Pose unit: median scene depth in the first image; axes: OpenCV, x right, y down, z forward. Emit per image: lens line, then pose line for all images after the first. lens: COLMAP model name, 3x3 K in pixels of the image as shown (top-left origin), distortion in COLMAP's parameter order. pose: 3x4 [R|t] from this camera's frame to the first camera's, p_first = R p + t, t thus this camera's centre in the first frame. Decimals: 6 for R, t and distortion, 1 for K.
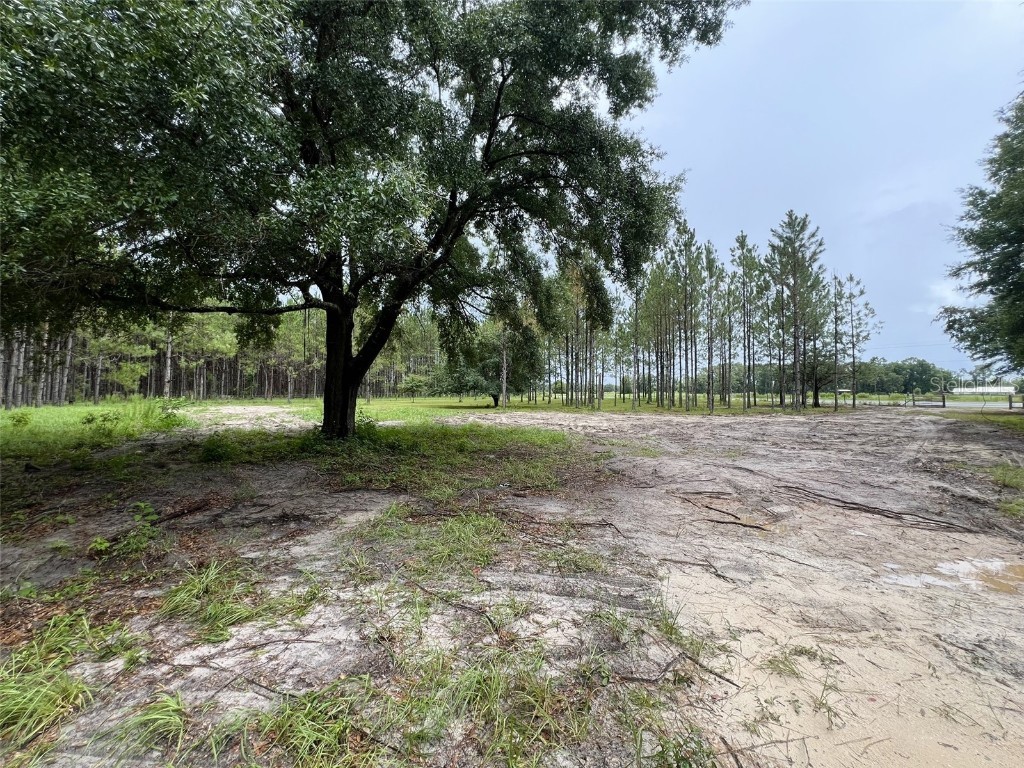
lens RADIAL K [[412.5, 0, 511.2], [0, 412.5, 381.4], [0, 0, 1]] dist [0.003557, -0.000293]
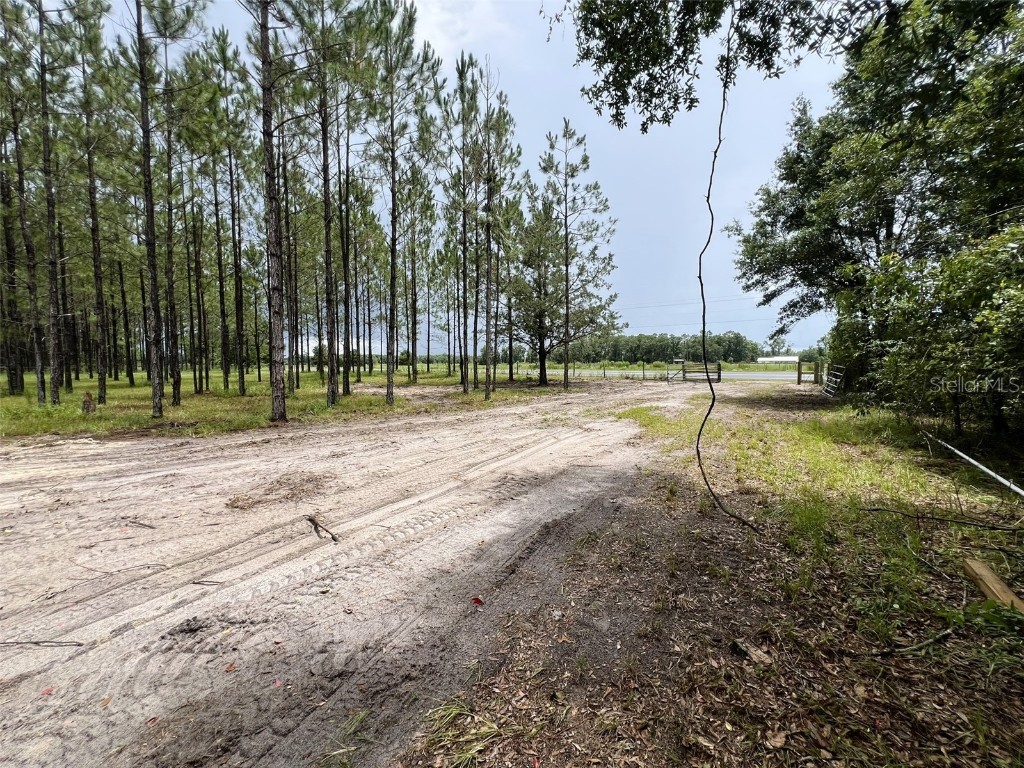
lens RADIAL K [[412.5, 0, 508.7], [0, 412.5, 384.4], [0, 0, 1]] dist [0.003557, -0.000293]
pose [[0.963123, -0.020209, 0.268300, 0.272749], [-0.000479, 0.997045, 0.076816, 0.008741], [-0.269060, -0.074112, 0.960268, 0.229645]]
